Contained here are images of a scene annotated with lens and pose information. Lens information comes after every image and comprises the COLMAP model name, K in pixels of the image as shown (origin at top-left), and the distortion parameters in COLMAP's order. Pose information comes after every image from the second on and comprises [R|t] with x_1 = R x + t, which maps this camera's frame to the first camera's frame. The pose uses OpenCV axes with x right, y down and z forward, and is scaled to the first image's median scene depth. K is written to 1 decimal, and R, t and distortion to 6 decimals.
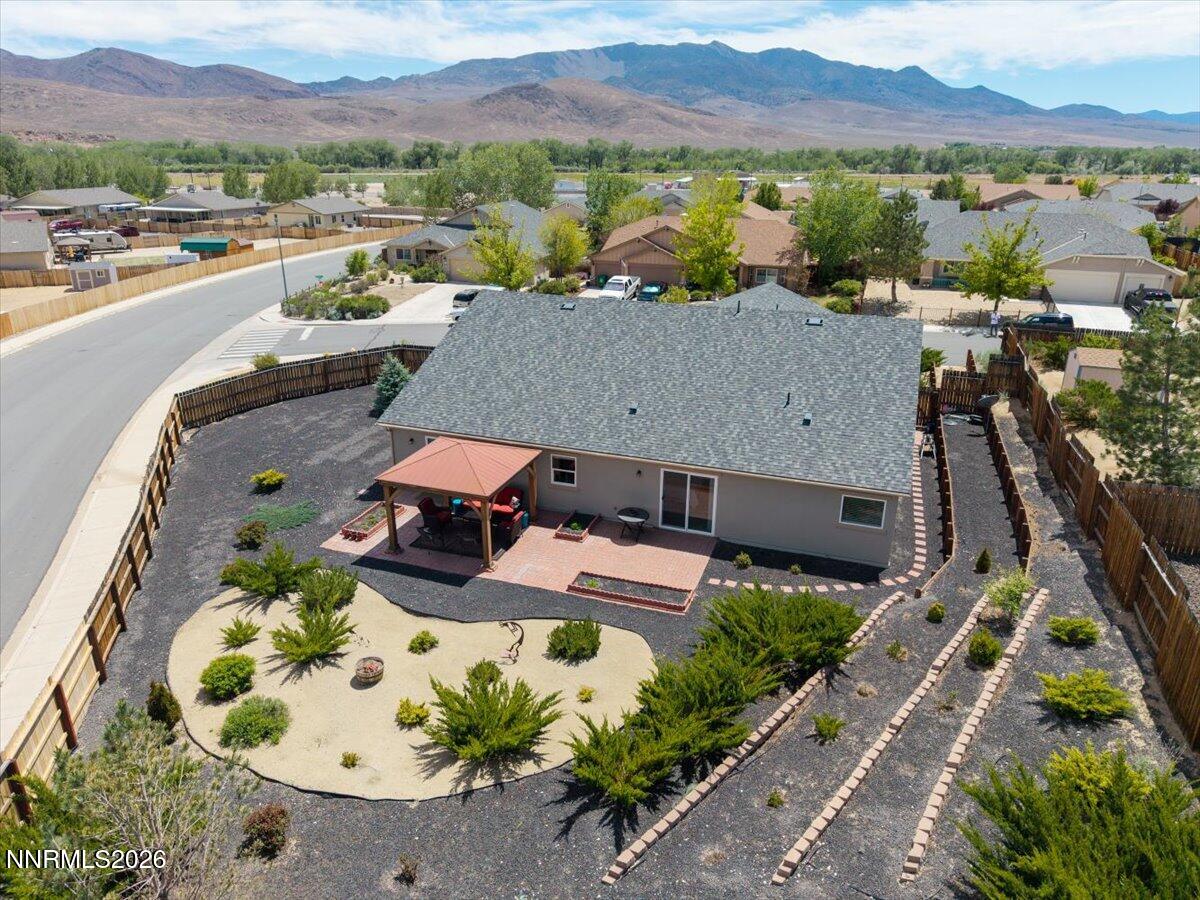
lens RADIAL K [[805.1, 0, 601.7], [0, 805.1, 448.7], [0, 0, 1]] dist [0.022406, -0.021733]
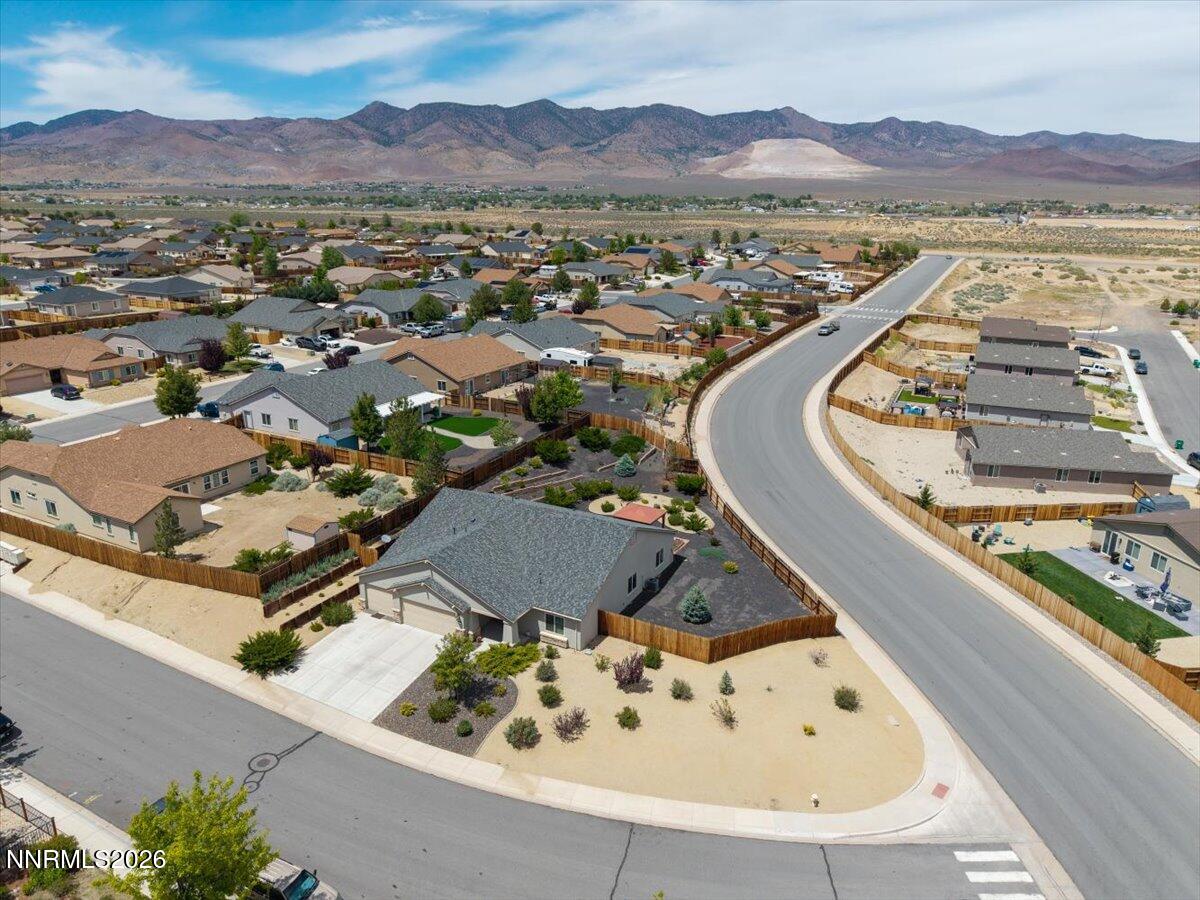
lens RADIAL K [[779.5, 0, 599.9], [0, 779.5, 447.9], [0, 0, 1]] dist [-0.008825, -0.003718]
pose [[-0.989285, -0.063207, 0.131608, -0.249370], [0.030737, 0.791059, 0.610967, -1.213674], [-0.142727, 0.608466, -0.780640, 1.984411]]
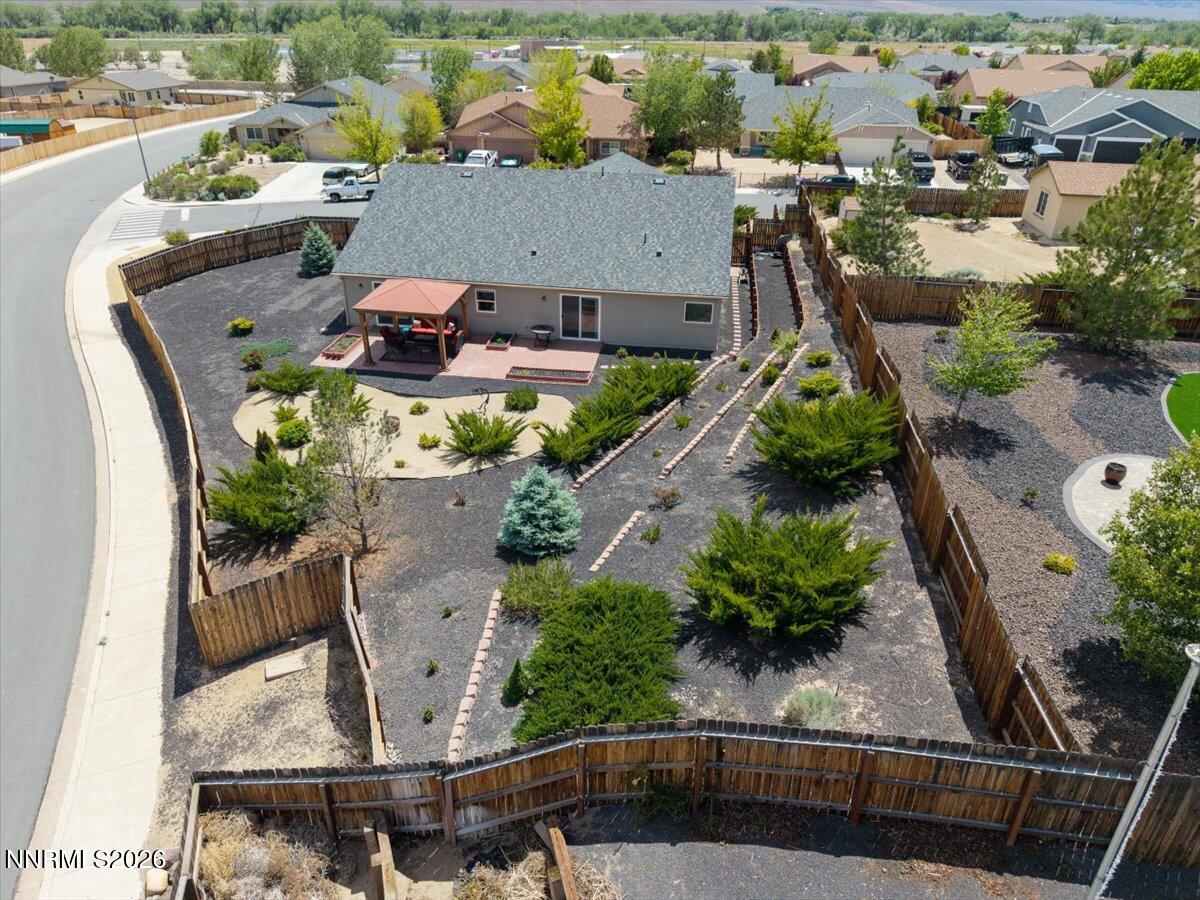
lens RADIAL K [[805.1, 0, 601.7], [0, 805.1, 448.7], [0, 0, 1]] dist [0.022406, -0.021733]
pose [[0.979701, -0.088361, 0.179937, -0.085683], [0.062168, 0.987280, 0.146335, 0.061041], [-0.190579, -0.132178, 0.972733, -0.267350]]
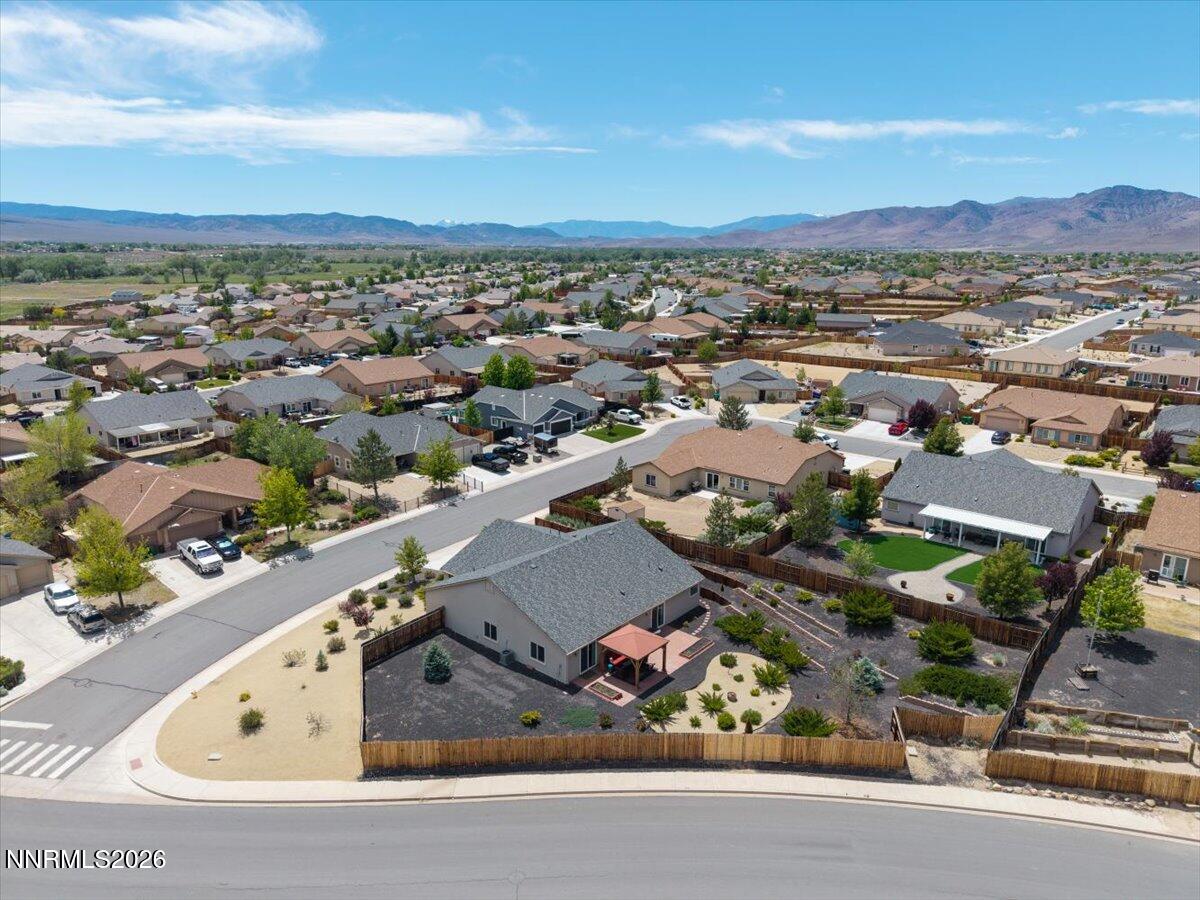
lens RADIAL K [[805.1, 0, 601.7], [0, 805.1, 448.7], [0, 0, 1]] dist [0.022406, -0.021733]
pose [[0.350117, -0.236445, 0.906373, -1.436713], [0.323142, 0.938704, 0.120055, -0.534846], [-0.879203, 0.250854, 0.405062, -0.006287]]
